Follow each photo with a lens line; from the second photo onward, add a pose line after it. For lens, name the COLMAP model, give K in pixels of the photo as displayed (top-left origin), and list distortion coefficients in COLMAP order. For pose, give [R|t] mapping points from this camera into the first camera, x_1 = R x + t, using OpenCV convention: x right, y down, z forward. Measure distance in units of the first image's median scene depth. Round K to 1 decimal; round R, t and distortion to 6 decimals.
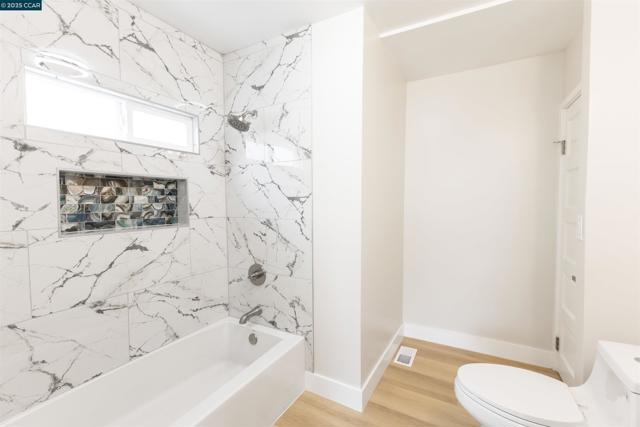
lens RADIAL K [[270.7, 0, 336.8], [0, 270.7, 212.7], [0, 0, 1]] dist [0.000421, 0.000017]
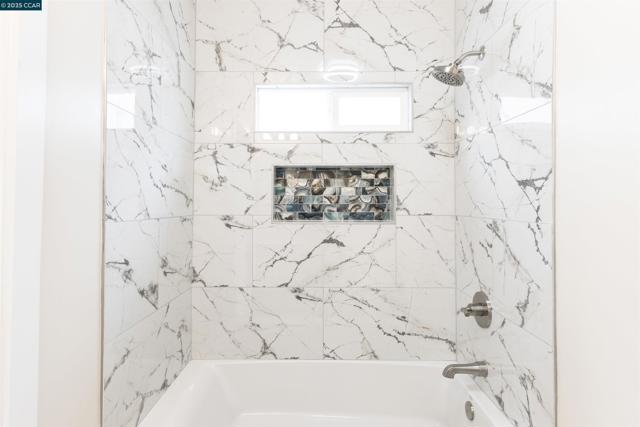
lens RADIAL K [[358.1, 0, 320.0], [0, 358.1, 205.4], [0, 0, 1]] dist [0.000322, 0.000392]
pose [[0.454552, 0.005436, -0.890703, 0.303335], [-0.037726, 0.999202, -0.013154, 0.018276], [0.889921, 0.039582, 0.454395, 0.334559]]
